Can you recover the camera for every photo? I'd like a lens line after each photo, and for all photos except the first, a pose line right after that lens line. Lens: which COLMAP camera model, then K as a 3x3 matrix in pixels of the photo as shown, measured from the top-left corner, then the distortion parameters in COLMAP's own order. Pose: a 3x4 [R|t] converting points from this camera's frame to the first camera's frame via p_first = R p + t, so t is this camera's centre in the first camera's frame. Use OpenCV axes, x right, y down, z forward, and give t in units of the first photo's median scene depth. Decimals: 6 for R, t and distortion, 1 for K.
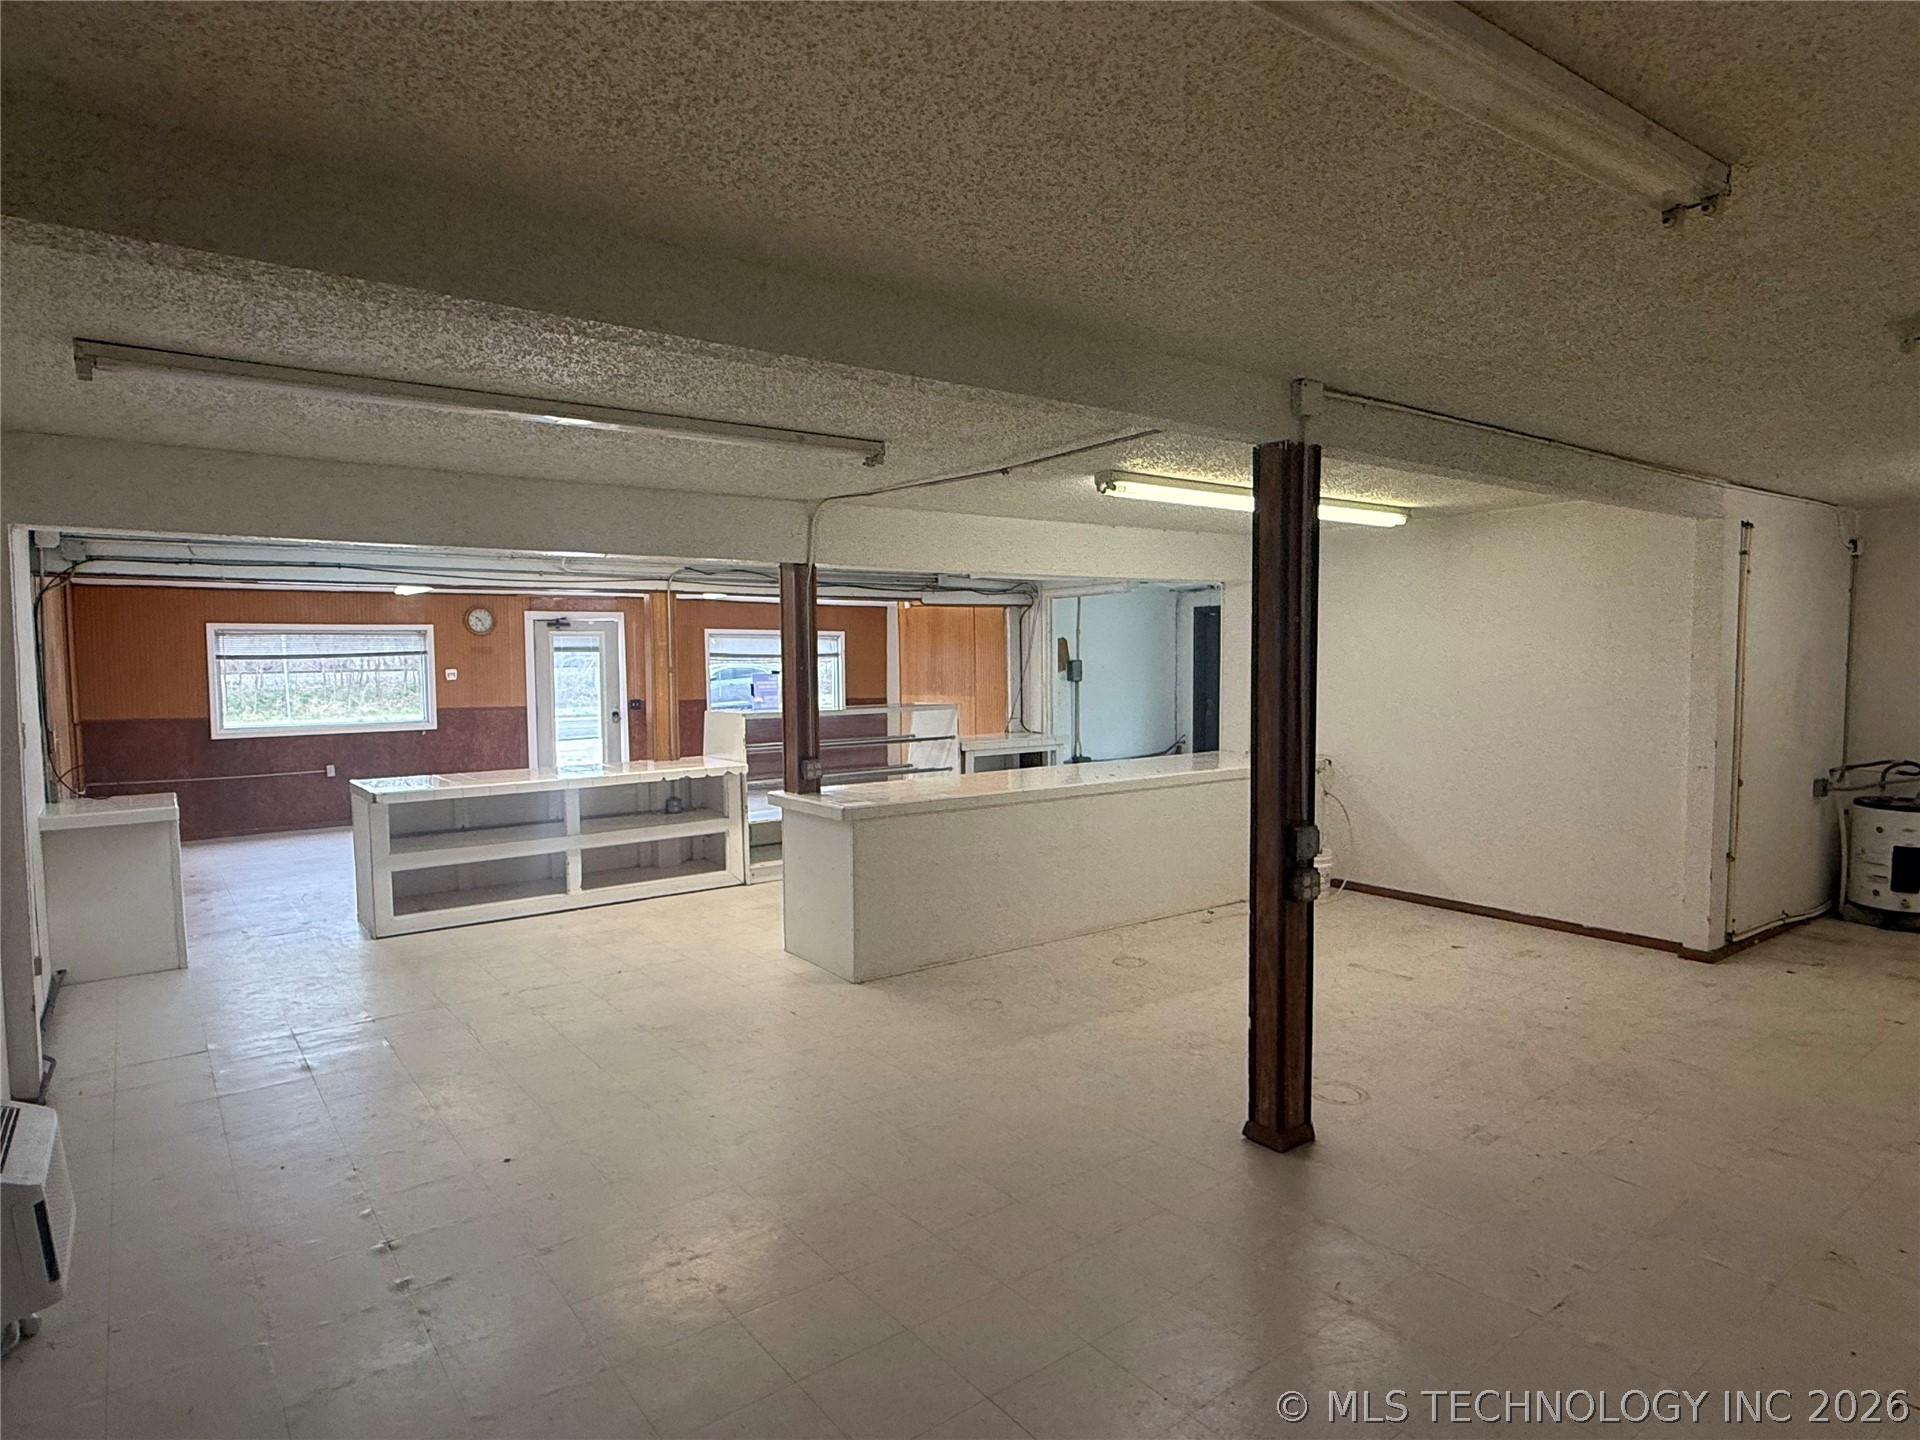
lens RADIAL K [[1082.9, 0, 960.0], [0, 1082.9, 720.0], [0, 0, 1]] dist [0.002466, -0.000053]
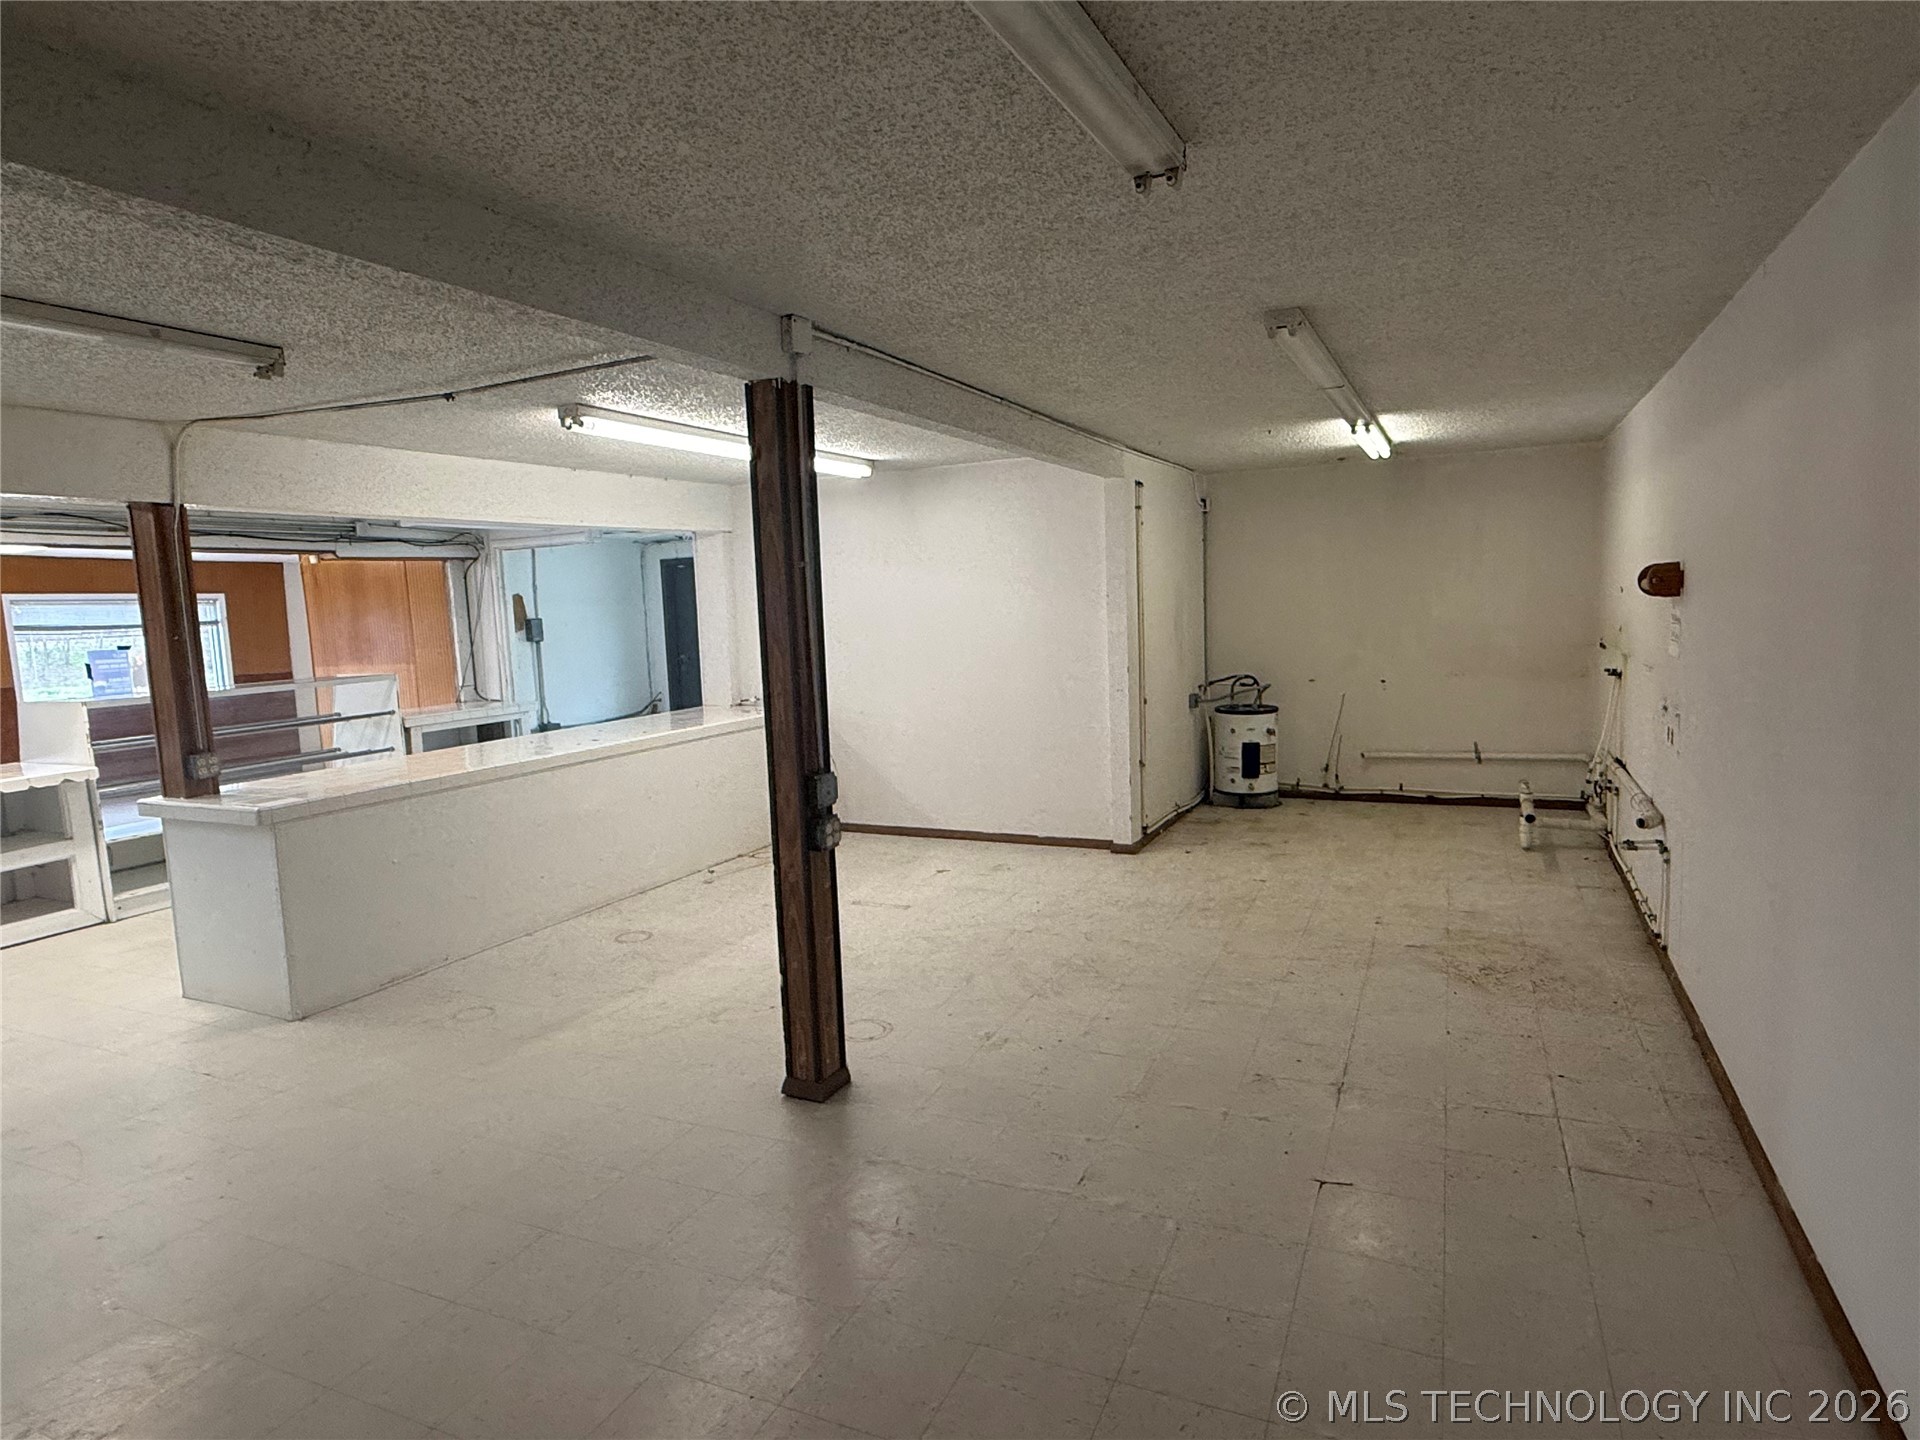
lens RADIAL K [[1082.9, 0, 960.0], [0, 1082.9, 720.0], [0, 0, 1]] dist [0.002466, -0.000053]
pose [[0.880183, -0.077330, 0.468292, -0.019452], [0.058224, 0.996778, 0.055164, 0.000674], [-0.471049, -0.021289, 0.881850, 0.041912]]
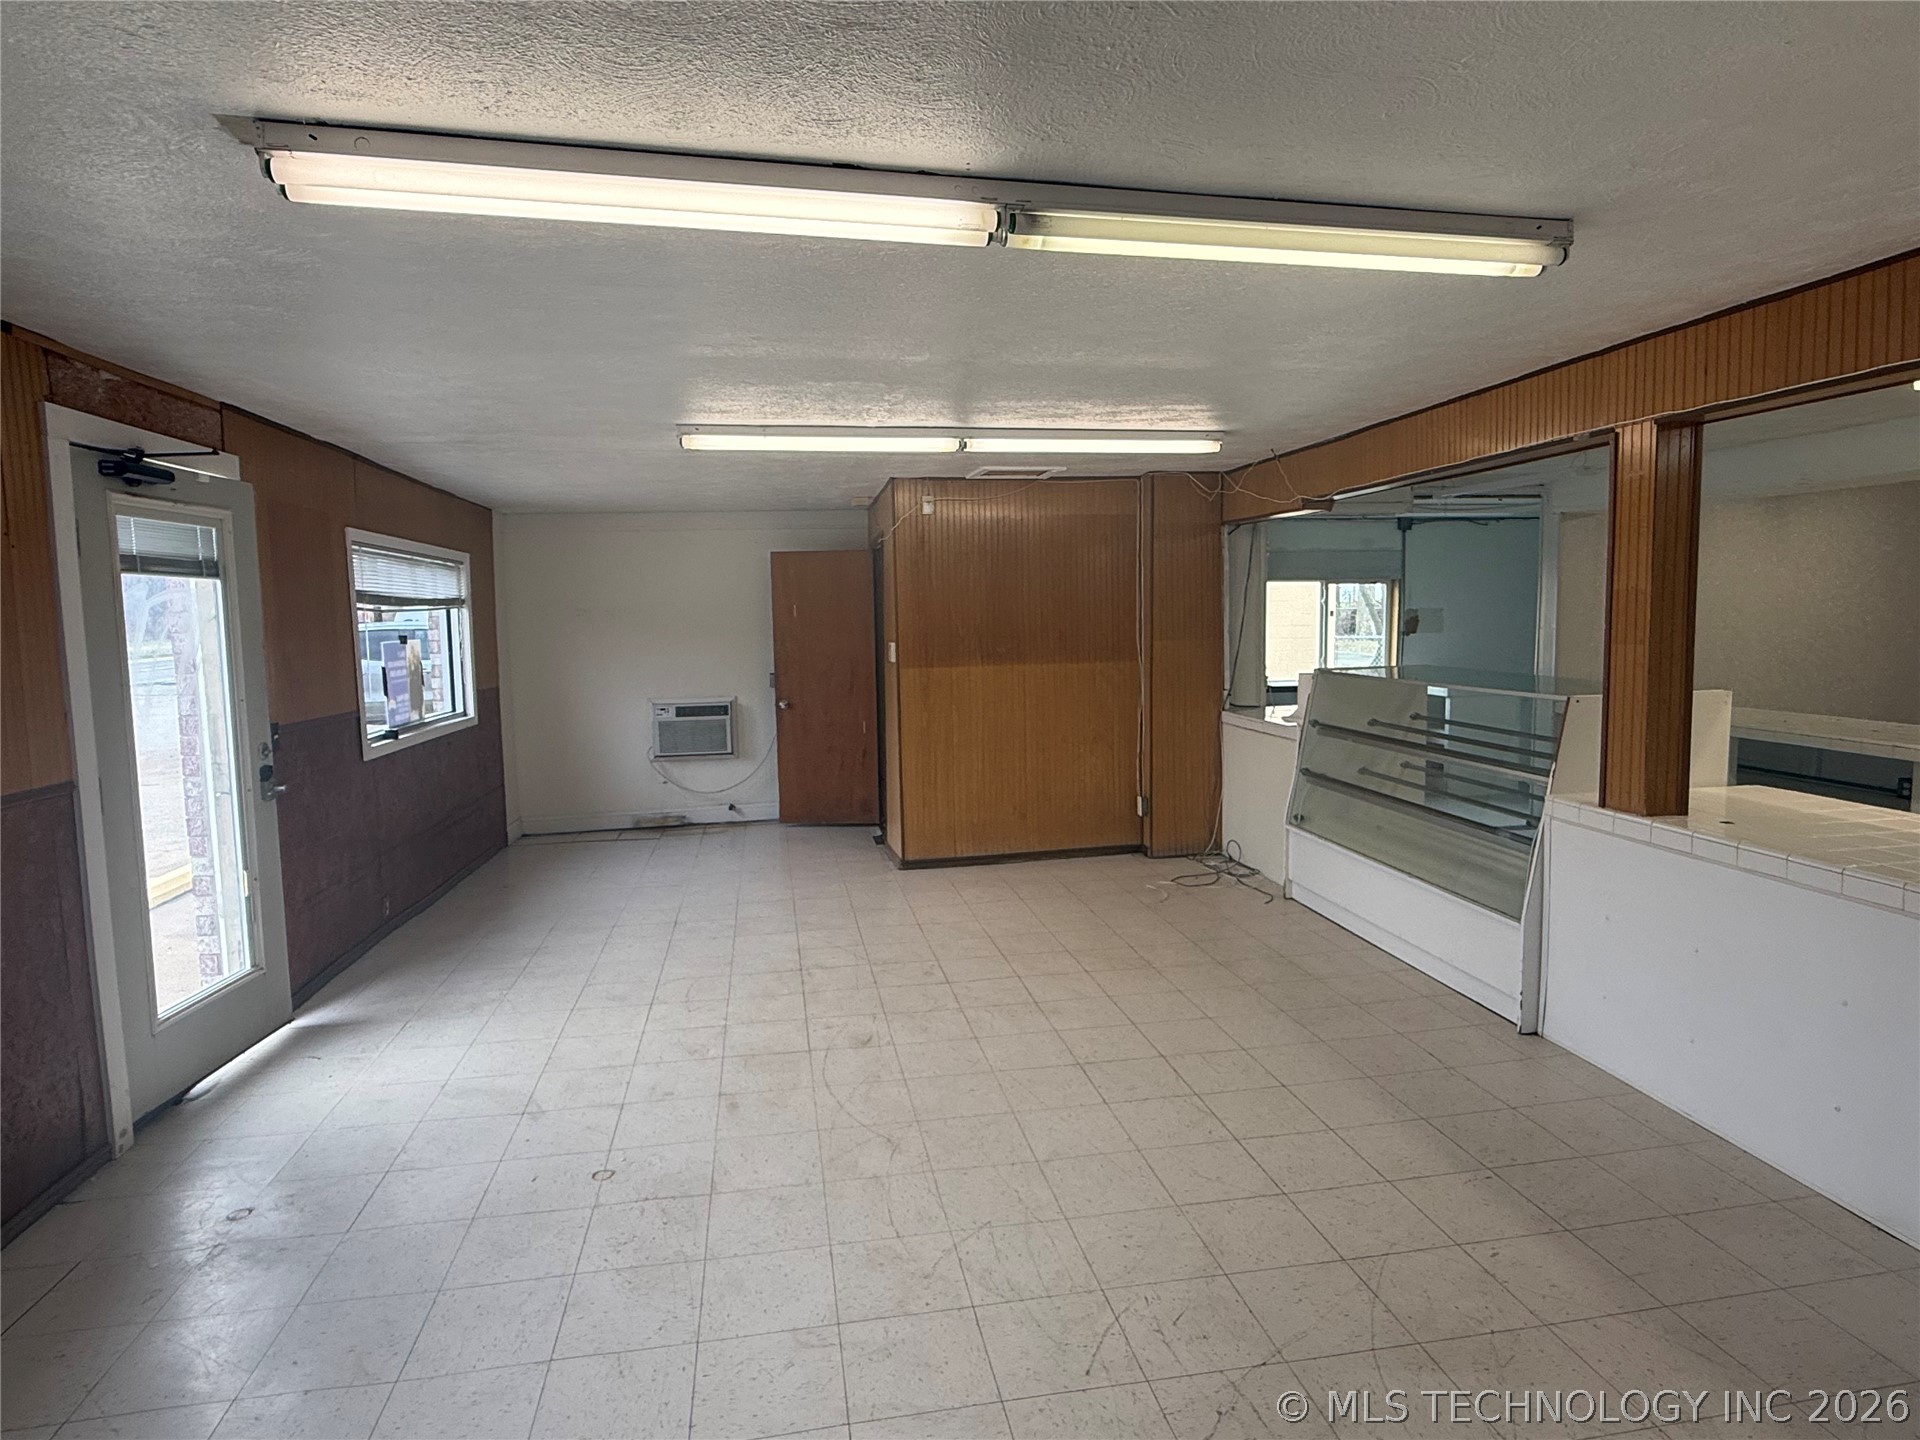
lens RADIAL K [[1114.3, 0, 960.0], [0, 1114.3, 720.0], [0, 0, 1]] dist [0.000575, -0.000093]
pose [[0.439892, -0.086177, 0.893906, -1.010807], [0.064720, 0.995839, 0.064155, -0.056618], [-0.895715, 0.029633, 0.443639, 1.297741]]
